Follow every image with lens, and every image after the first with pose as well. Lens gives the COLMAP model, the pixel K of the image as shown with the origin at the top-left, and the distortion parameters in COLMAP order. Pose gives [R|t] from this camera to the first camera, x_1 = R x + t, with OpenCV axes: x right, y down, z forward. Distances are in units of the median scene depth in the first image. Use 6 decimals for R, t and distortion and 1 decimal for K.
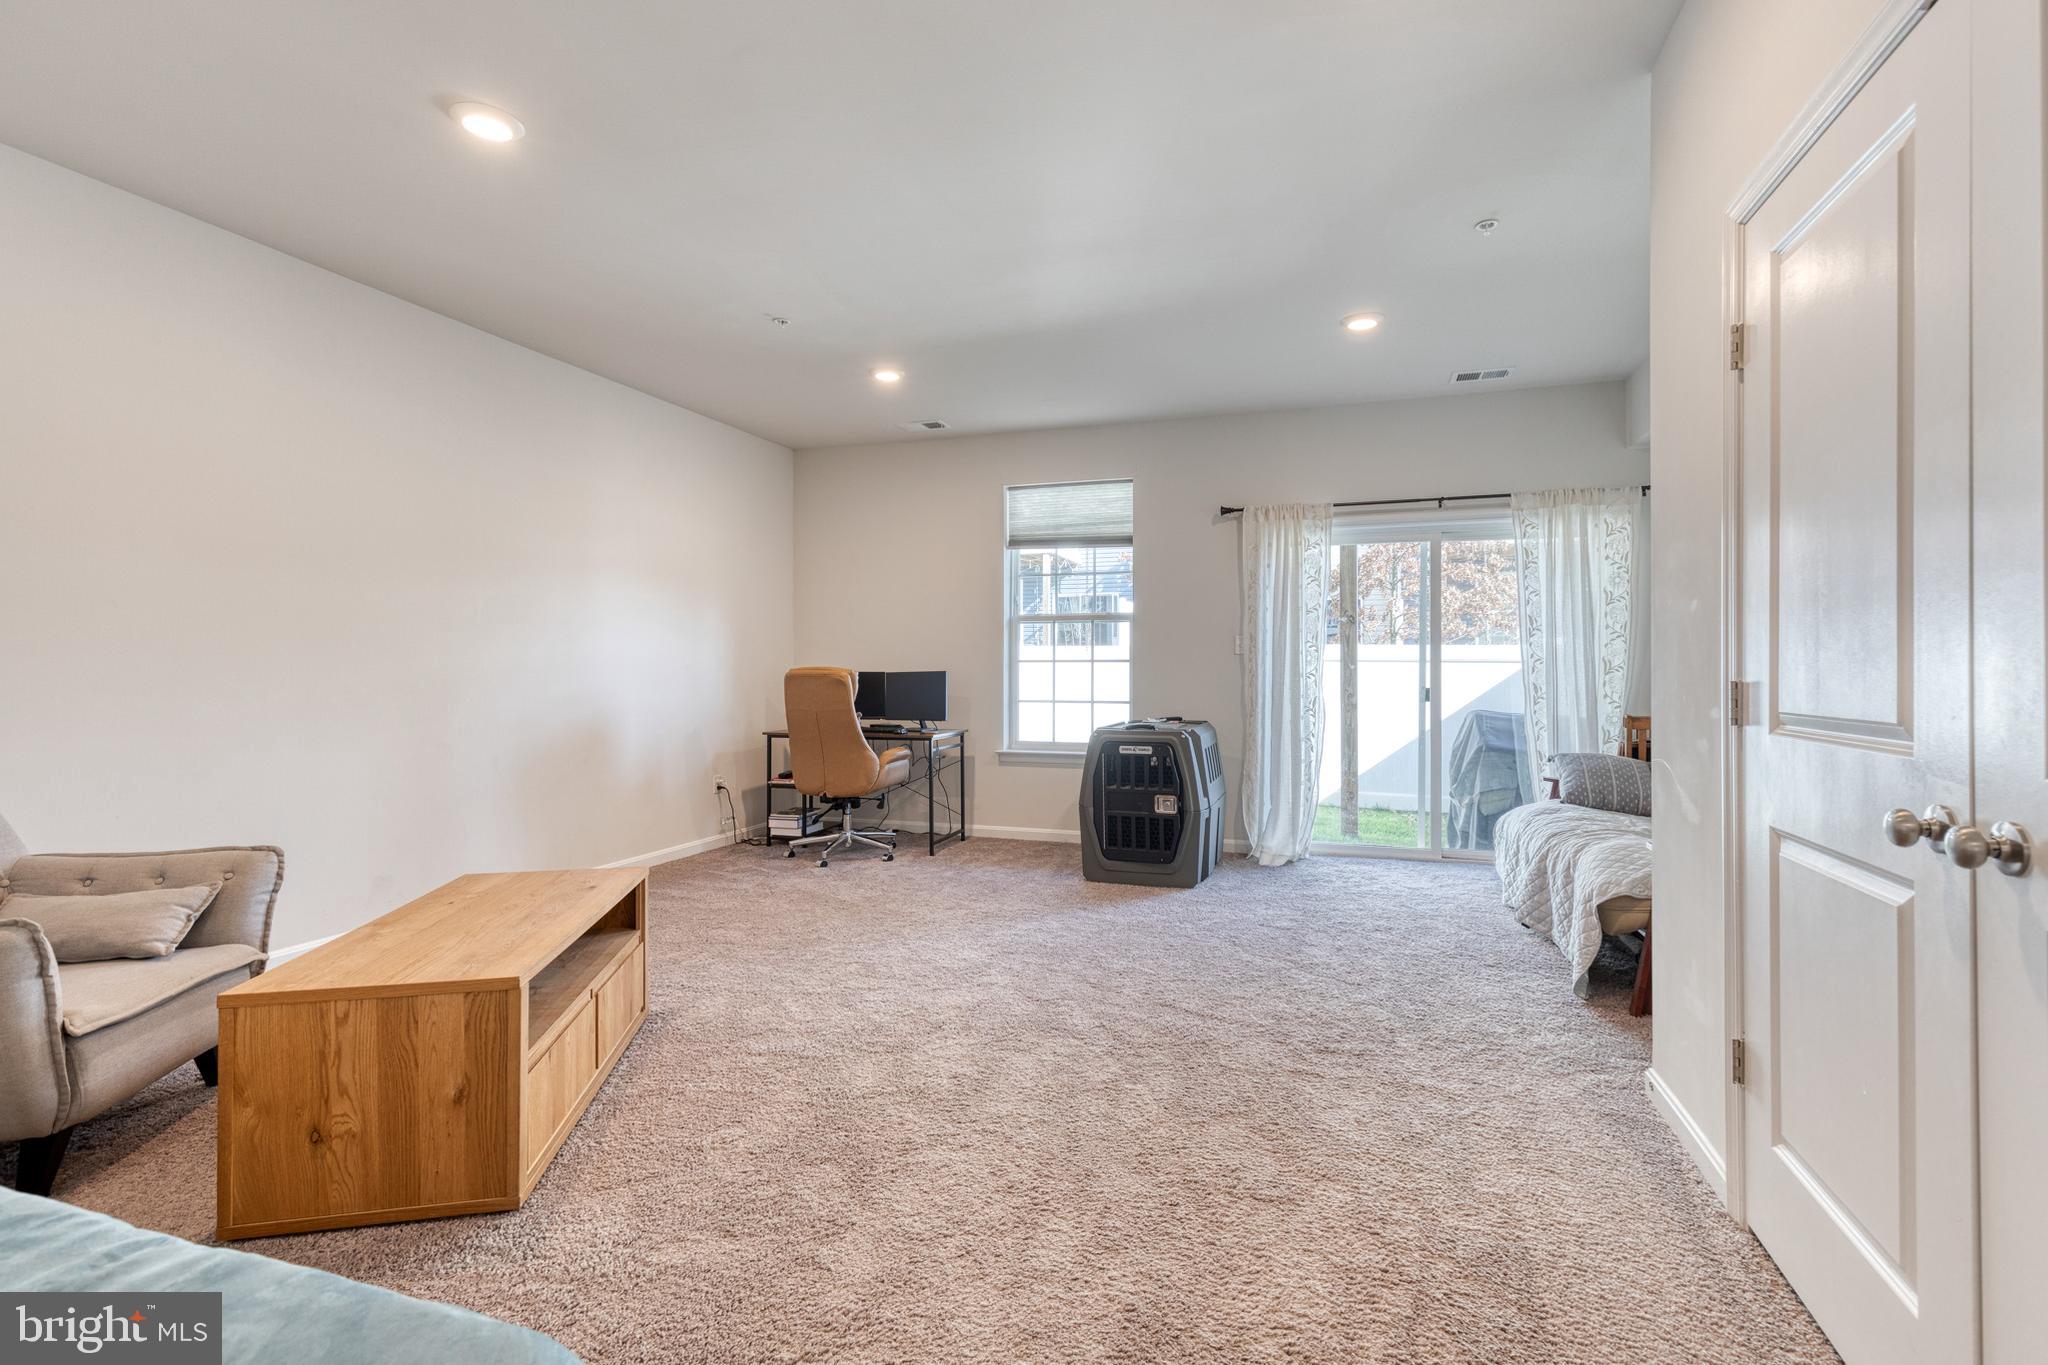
lens RADIAL K [[916.6, 0, 1021.7], [0, 916.6, 674.2], [0, 0, 1]] dist [0.005695, 0.000828]
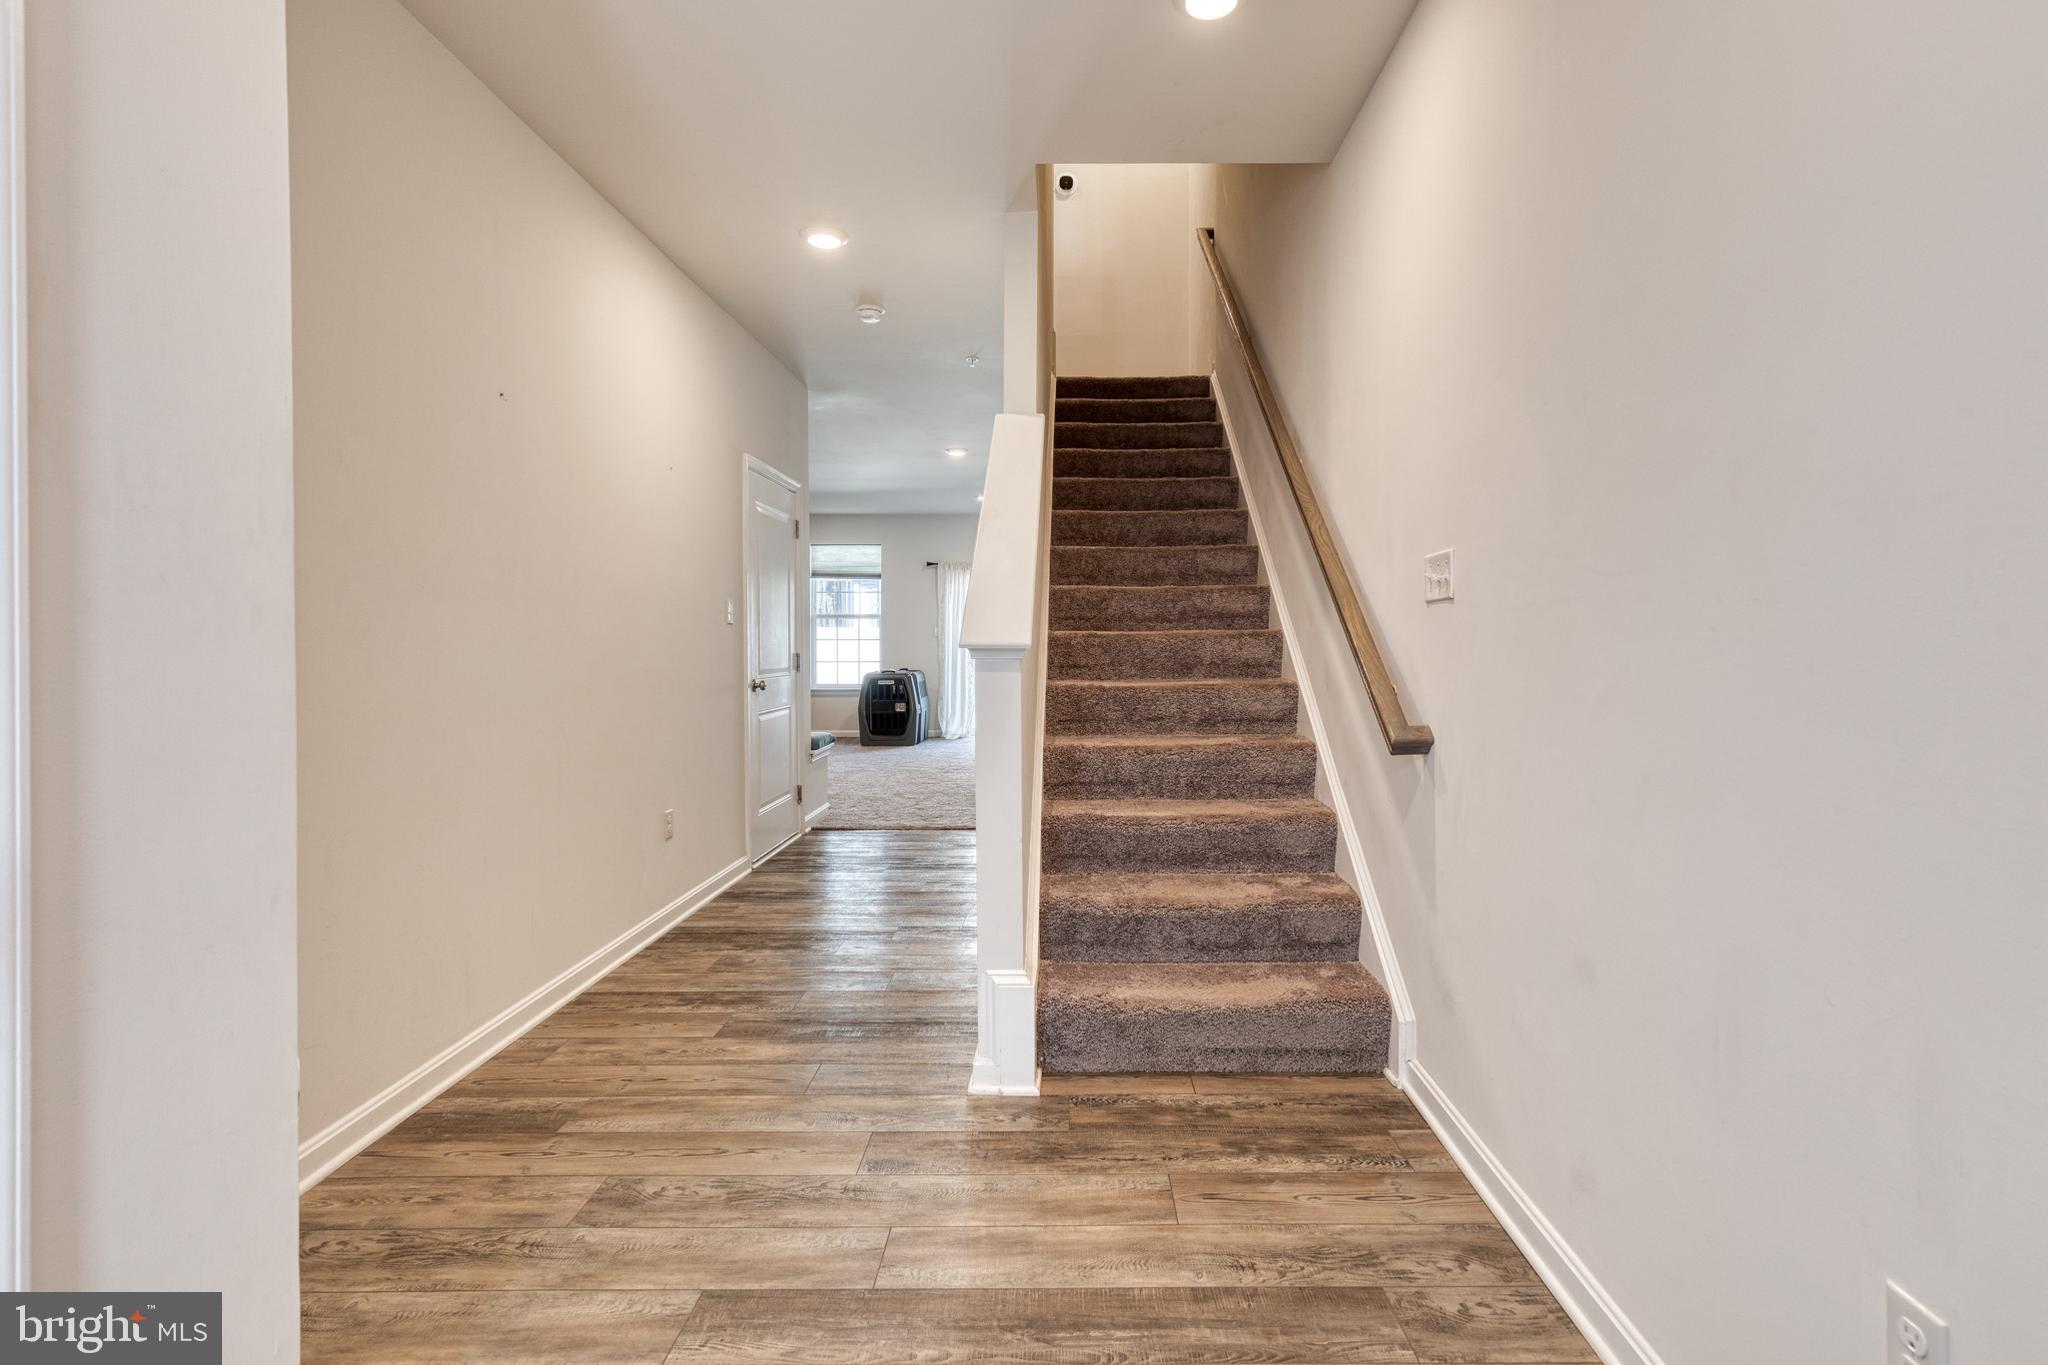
lens RADIAL K [[916.6, 0, 1023.0], [0, 916.6, 668.3], [0, 0, 1]] dist [0.005695, 0.000828]
pose [[0.954336, -0.006478, 0.298664, -0.181754], [0.002668, 0.999910, 0.013162, 0.021312], [-0.298722, -0.011764, 0.954268, -0.979172]]
